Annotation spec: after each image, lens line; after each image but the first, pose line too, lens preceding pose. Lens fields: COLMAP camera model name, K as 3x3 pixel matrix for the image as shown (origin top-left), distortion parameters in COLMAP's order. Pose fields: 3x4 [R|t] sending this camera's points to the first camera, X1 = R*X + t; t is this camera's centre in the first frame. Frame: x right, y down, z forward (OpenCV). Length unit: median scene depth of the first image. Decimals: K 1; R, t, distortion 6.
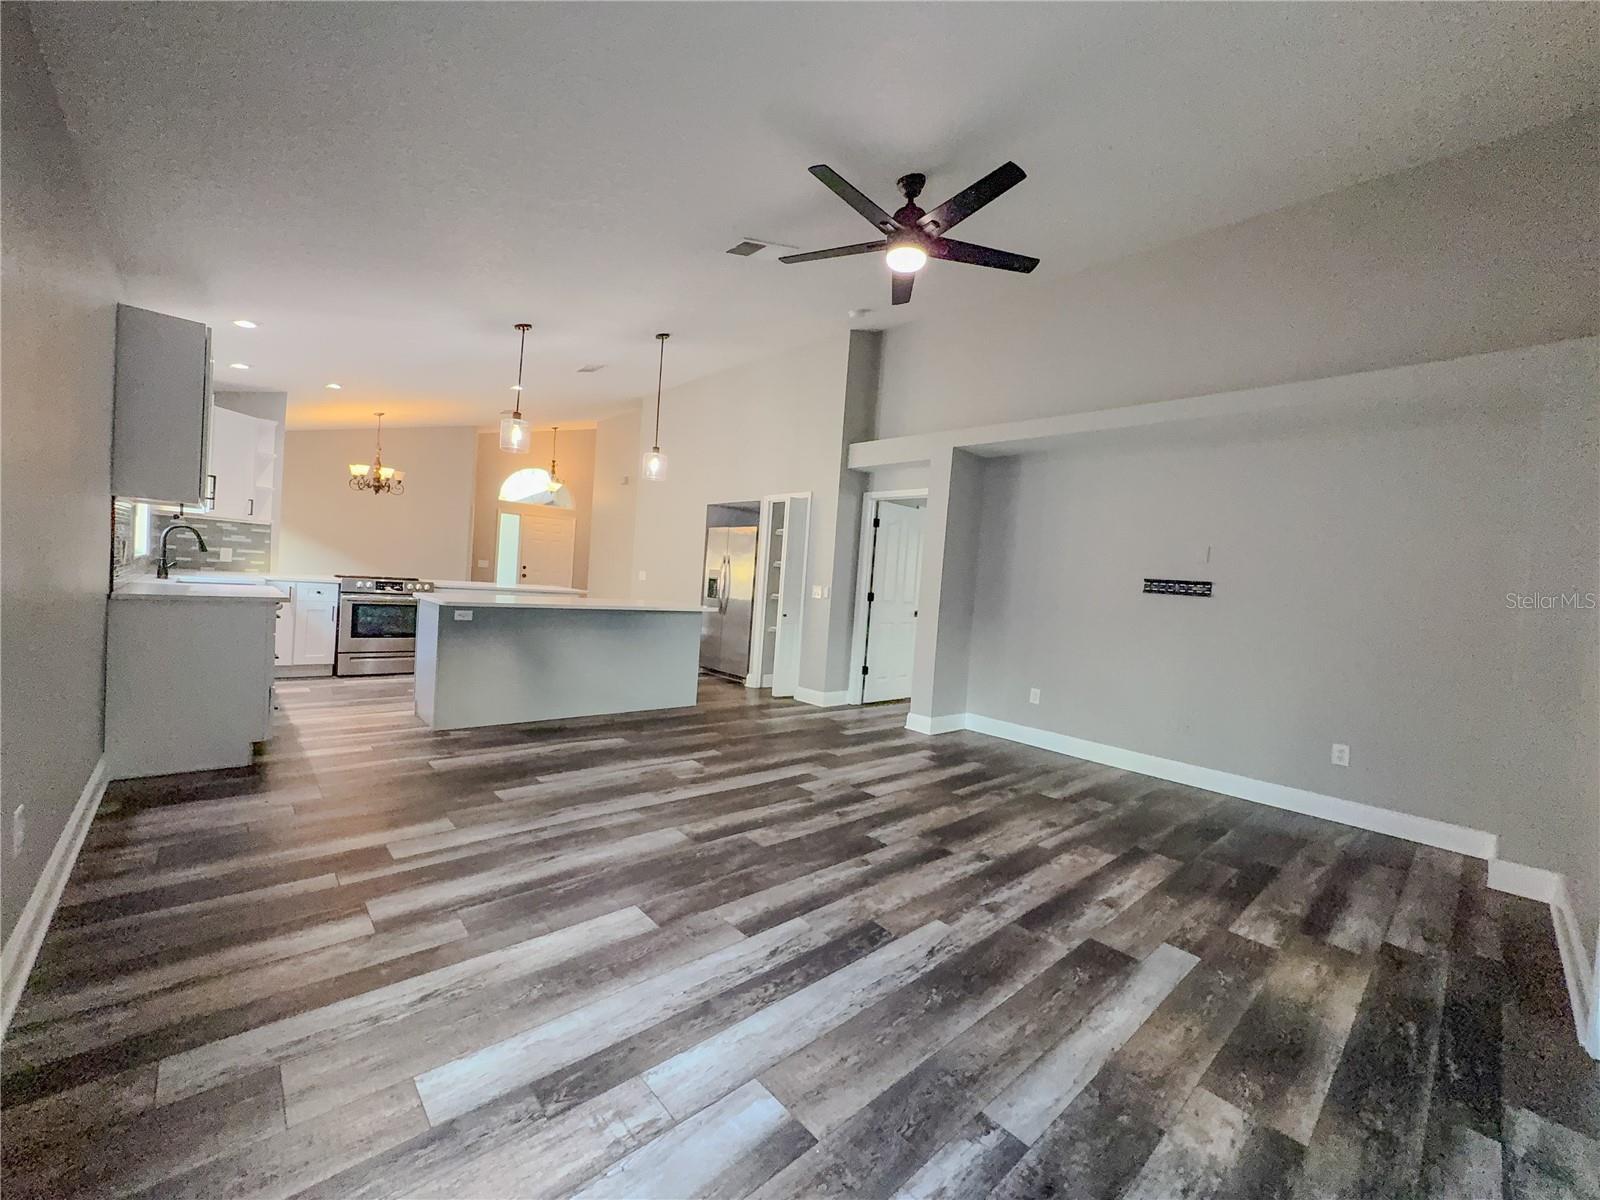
lens RADIAL K [[638.1, 0, 798.0], [0, 638.1, 600.5], [0, 0, 1]] dist [0.001144, 0.000347]
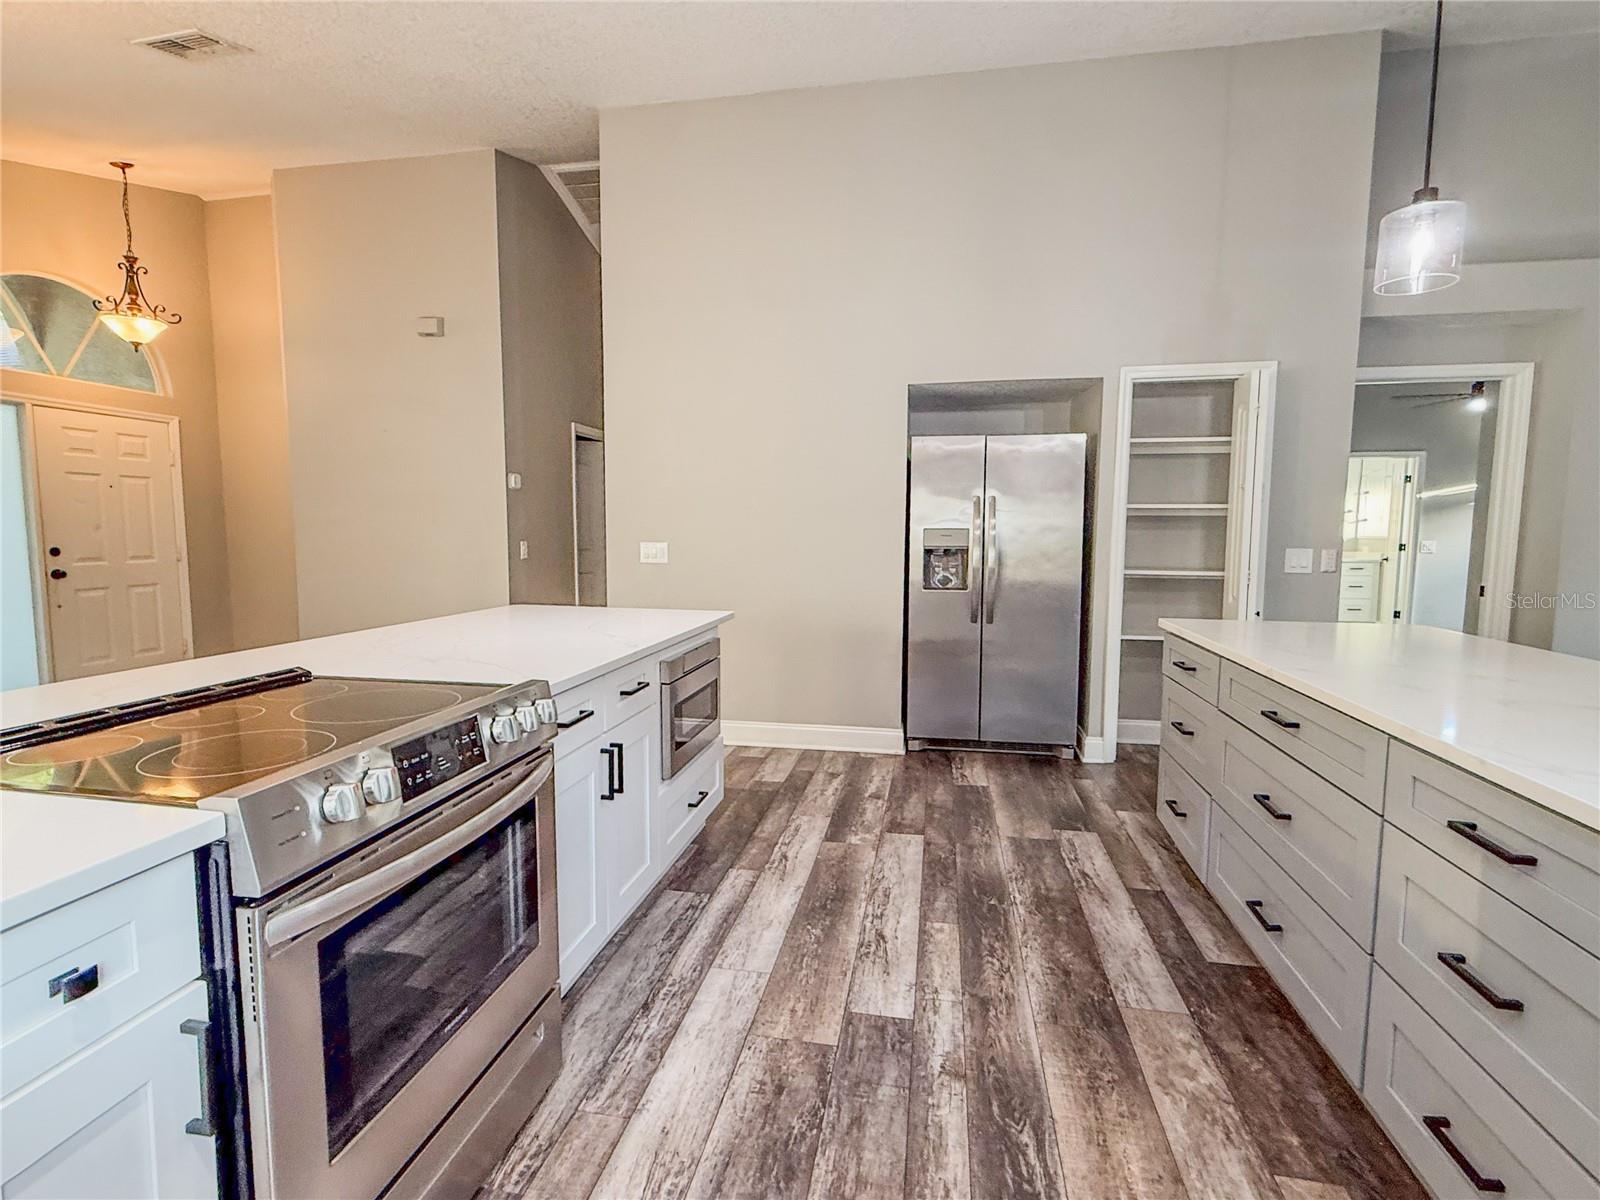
lens RADIAL K [[760.8, 0, 792.9], [0, 760.8, 600.7], [0, 0, 1]] dist [0.000232, 0.000401]
pose [[0.800154, -0.124397, 0.586753, -1.104651], [0.072483, 0.991142, 0.111286, -0.133086], [-0.595399, -0.046516, 0.802082, 1.253898]]
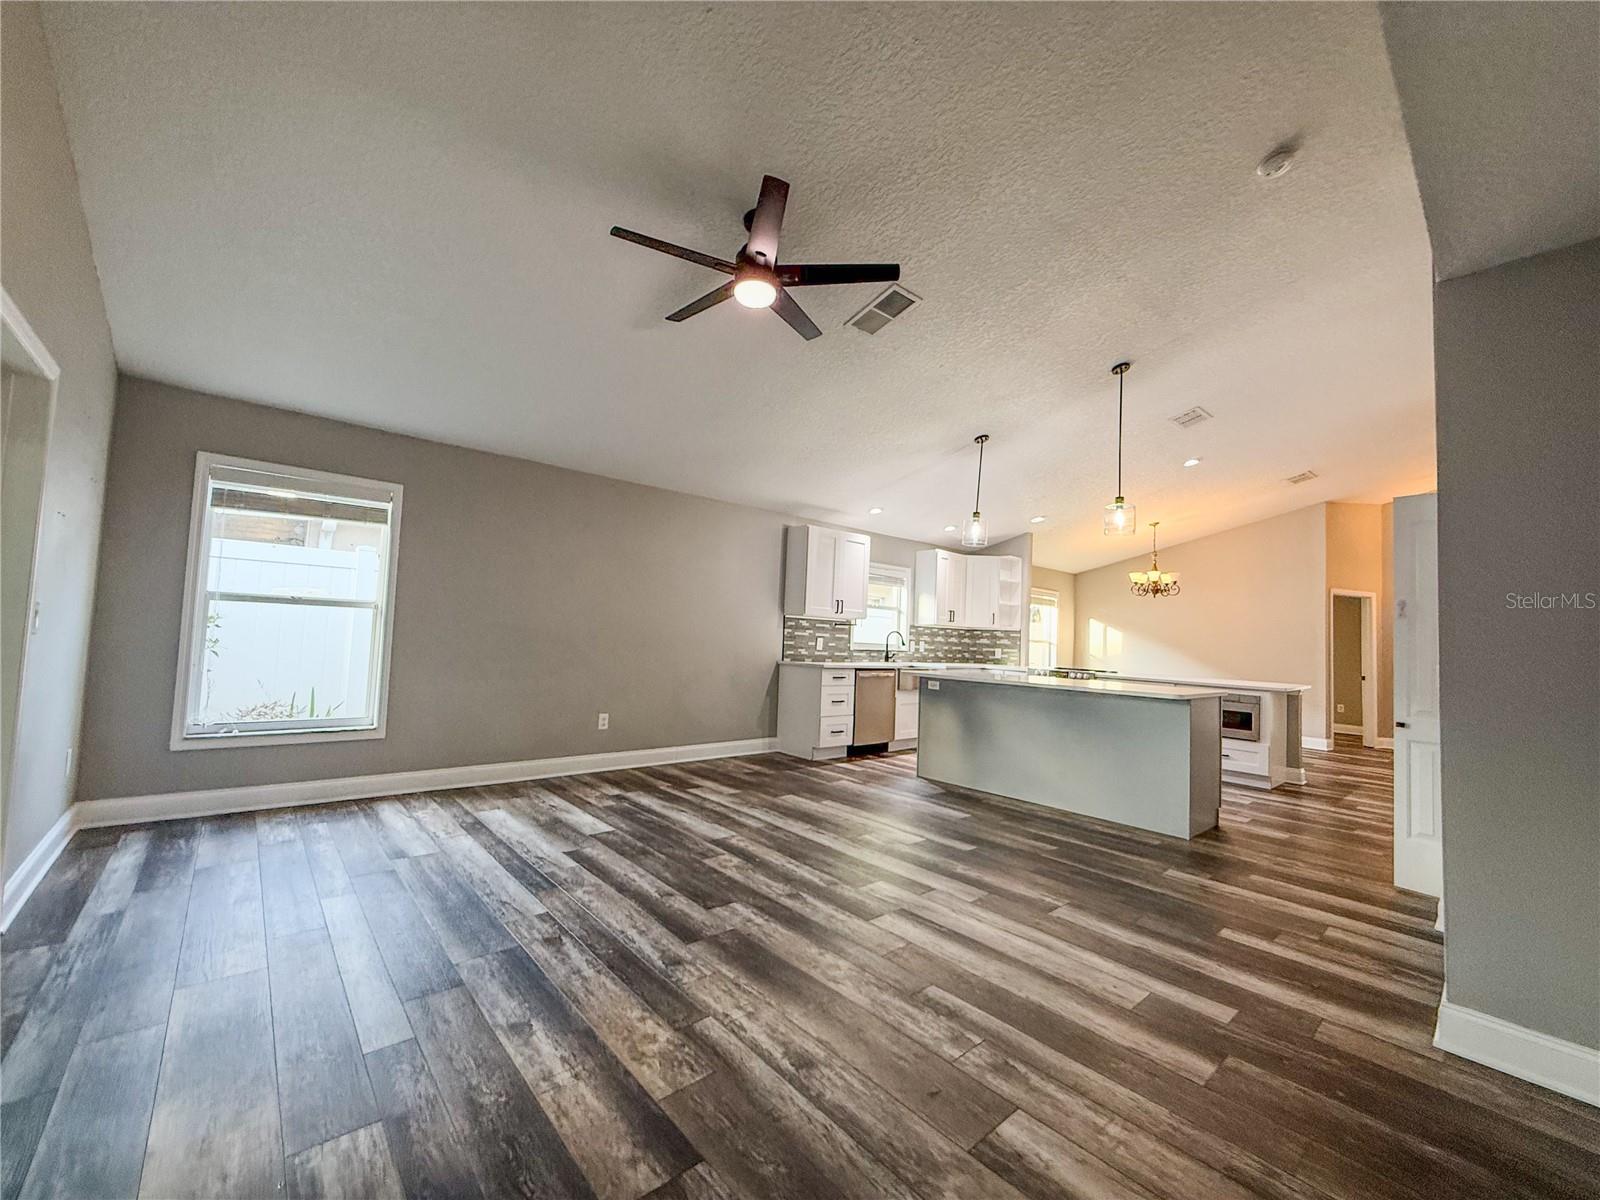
lens RADIAL K [[637.4, 0, 795.0], [0, 637.4, 601.3], [0, 0, 1]] dist [-0.000170, 0.000310]
pose [[-0.018139, -0.128719, -0.991515, 0.859686], [-0.076759, 0.988931, -0.126979, 0.046930], [0.996885, 0.073805, -0.027819, 0.886457]]
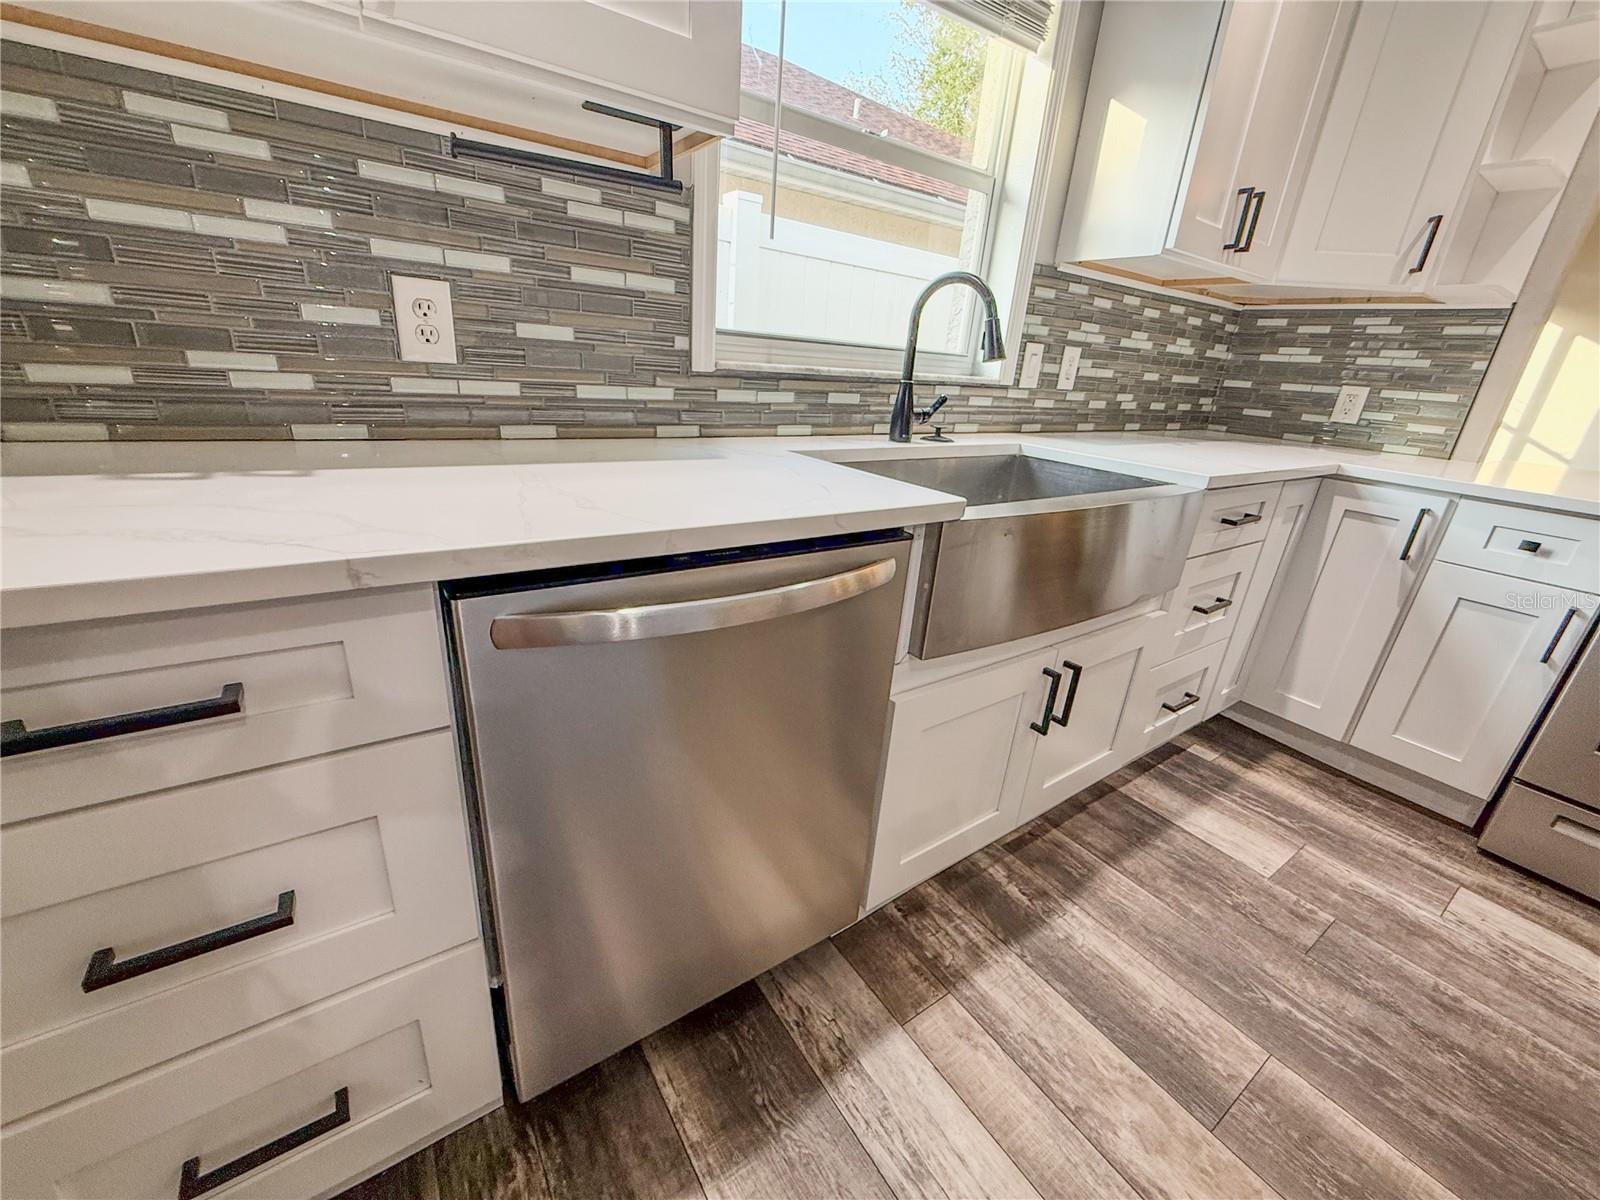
lens RADIAL K [[637.4, 0, 795.0], [0, 637.4, 601.3], [0, 0, 1]] dist [-0.000170, 0.000310]
pose [[-0.134444, 0.281207, -0.950183, -0.692080], [-0.111879, 0.948450, 0.296524, -0.054503], [0.984585, 0.146171, -0.096052, 1.116255]]
